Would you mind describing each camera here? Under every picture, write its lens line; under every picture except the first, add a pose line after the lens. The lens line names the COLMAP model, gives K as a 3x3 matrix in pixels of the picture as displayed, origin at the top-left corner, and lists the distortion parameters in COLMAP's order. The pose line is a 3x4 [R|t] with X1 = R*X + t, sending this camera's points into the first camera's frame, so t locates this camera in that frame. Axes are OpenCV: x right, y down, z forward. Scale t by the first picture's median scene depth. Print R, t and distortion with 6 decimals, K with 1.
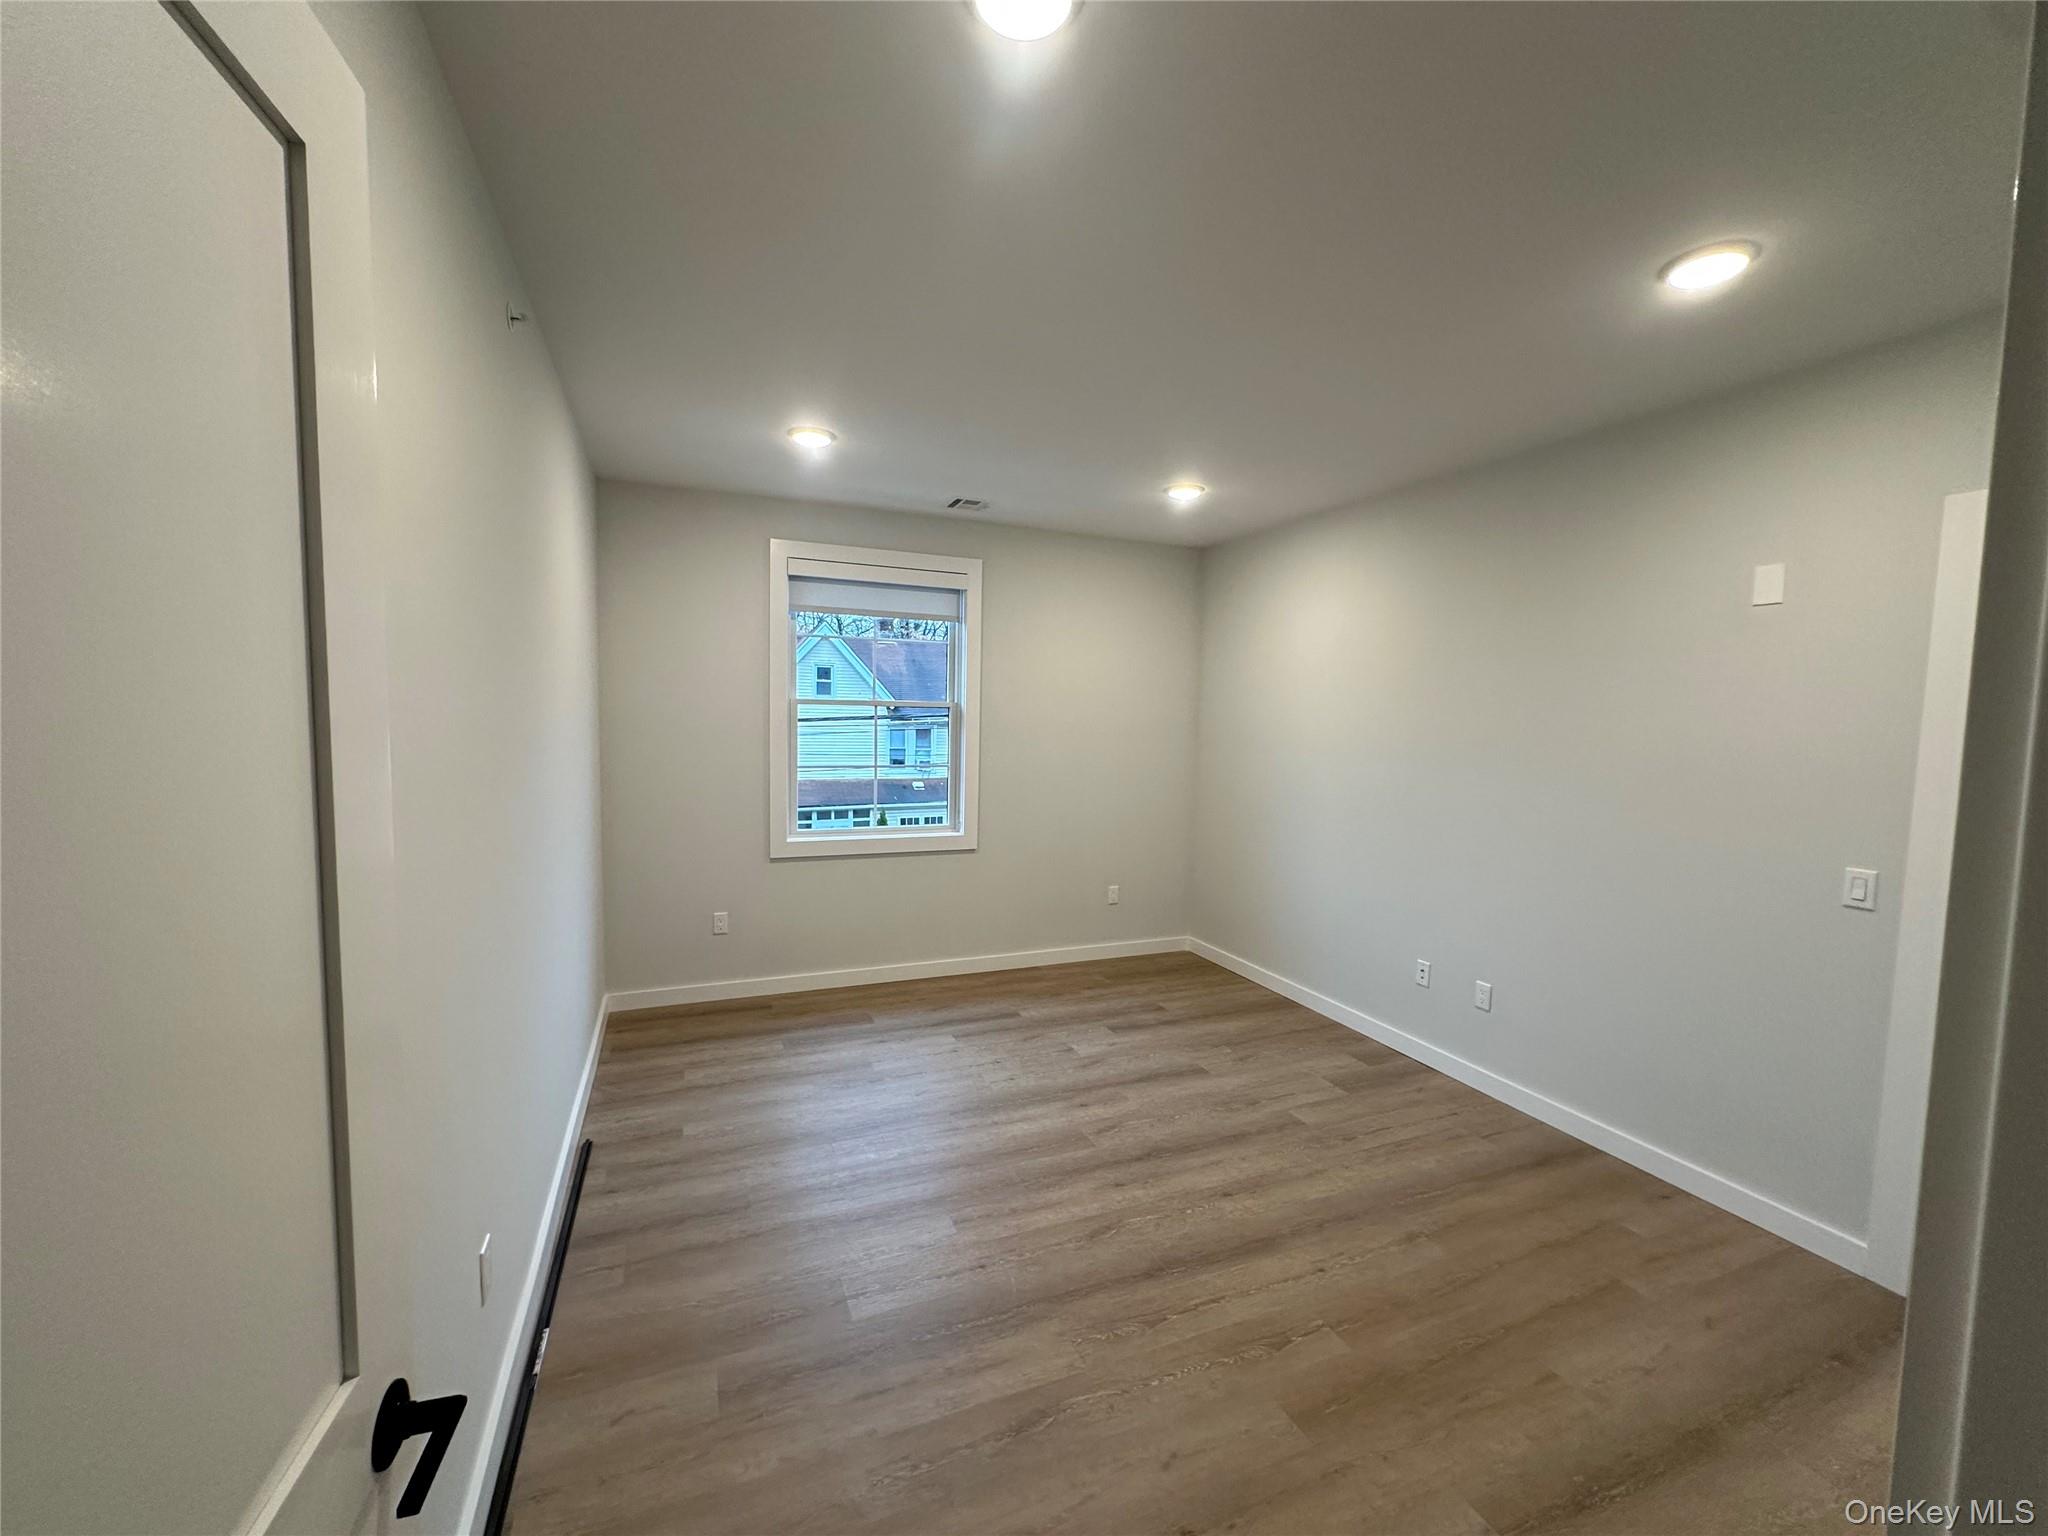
lens RADIAL K [[816.6, 0, 1017.5], [0, 816.6, 769.3], [0, 0, 1]] dist [0.003087, 0.000100]
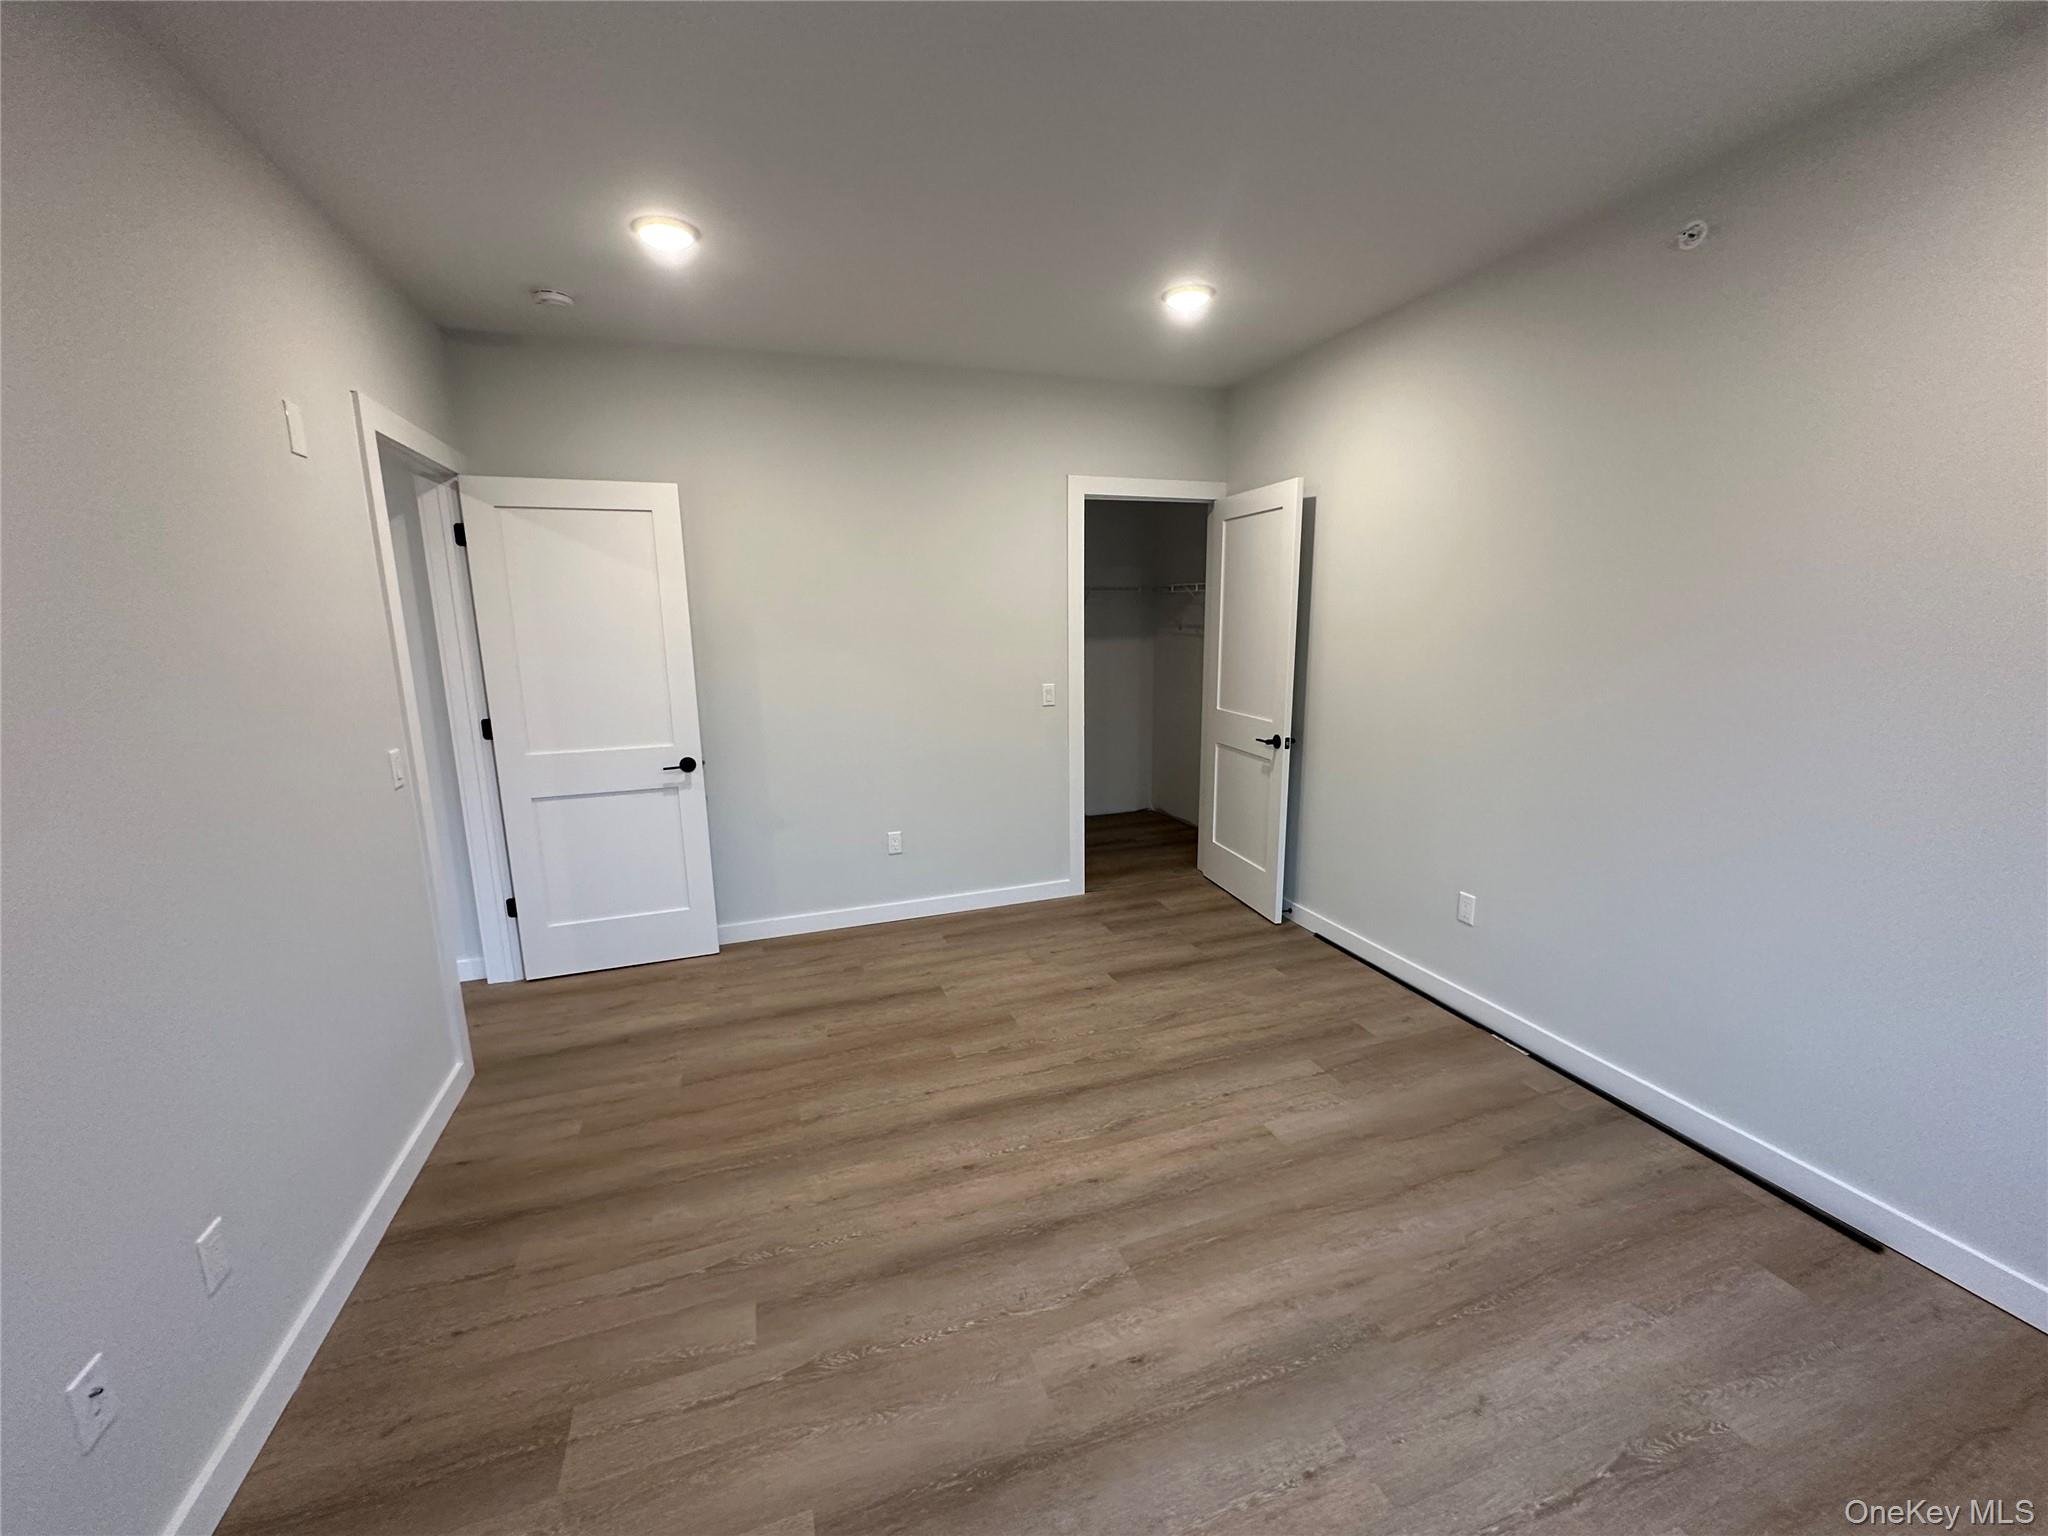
lens RADIAL K [[816.6, 0, 1019.2], [0, 816.6, 772.3], [0, 0, 1]] dist [0.003087, 0.000100]
pose [[-0.998238, -0.018002, 0.056540, 0.174033], [-0.002387, 0.964277, 0.264884, -0.115922], [-0.059288, 0.264283, -0.962621, 1.837488]]
